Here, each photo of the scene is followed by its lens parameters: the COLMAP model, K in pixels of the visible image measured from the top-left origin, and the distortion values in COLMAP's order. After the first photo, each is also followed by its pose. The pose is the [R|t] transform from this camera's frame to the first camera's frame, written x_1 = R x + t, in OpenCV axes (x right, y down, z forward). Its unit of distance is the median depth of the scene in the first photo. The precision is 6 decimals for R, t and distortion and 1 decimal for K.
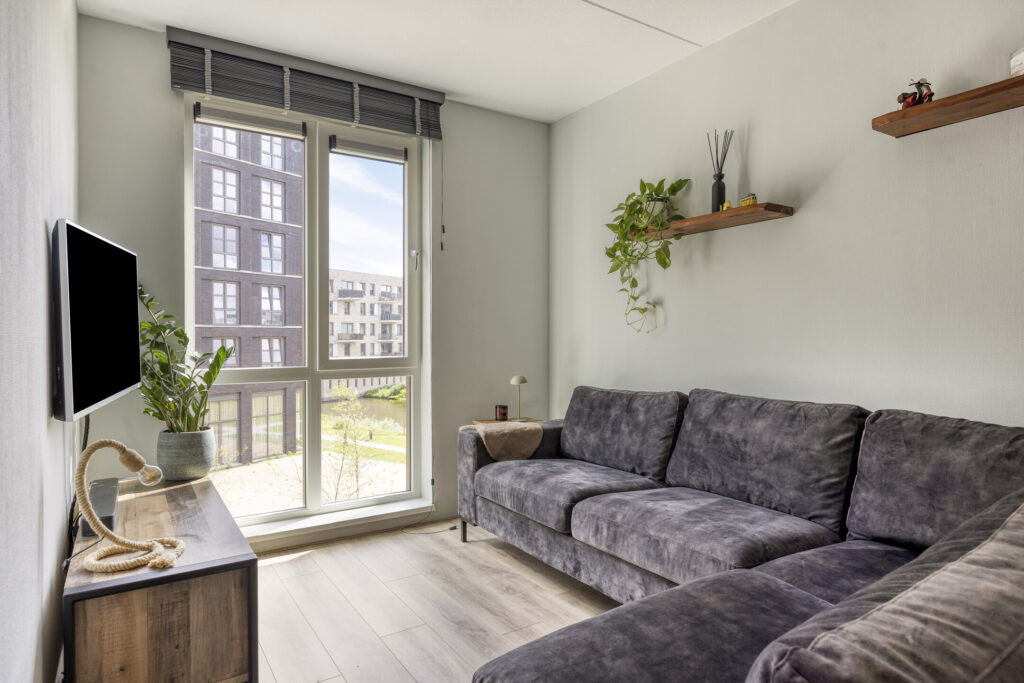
lens RADIAL K [[587.7, 0, 512.0], [0, 587.7, 341.5], [0, 0, 1]] dist [-0.005005, 0.000256]
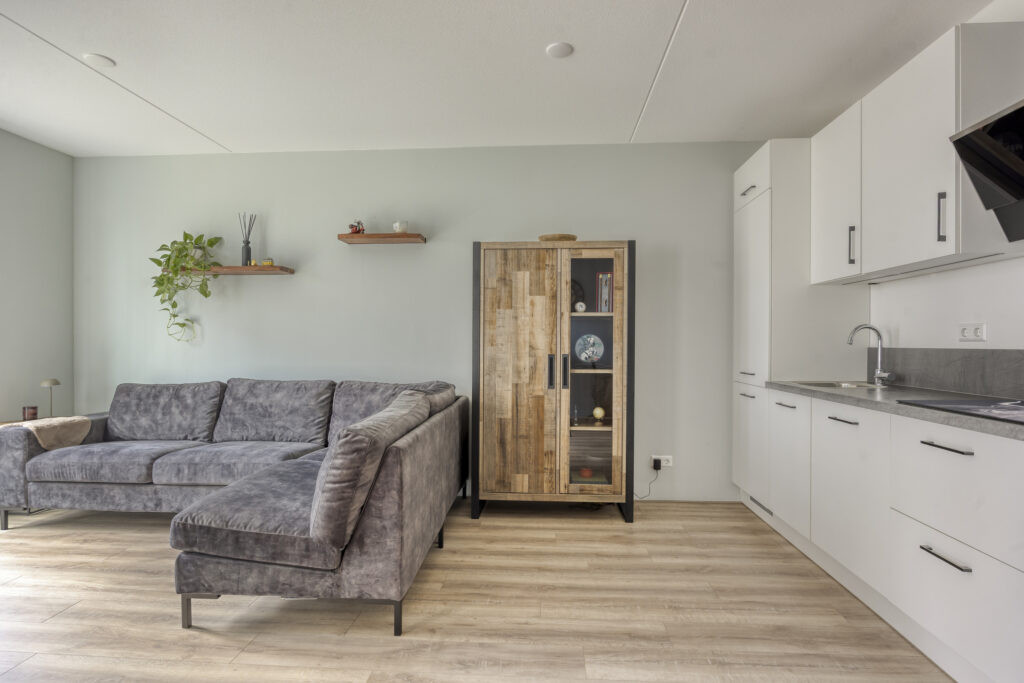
lens RADIAL K [[527.4, 0, 512.0], [0, 527.4, 341.5], [0, 0, 1]] dist [0.027151, -0.000360]
pose [[0.603016, 0.005533, 0.797710, -0.361389], [0.005550, 0.999923, -0.011130, 0.004052], [-0.797710, 0.011139, 0.602939, -0.430051]]
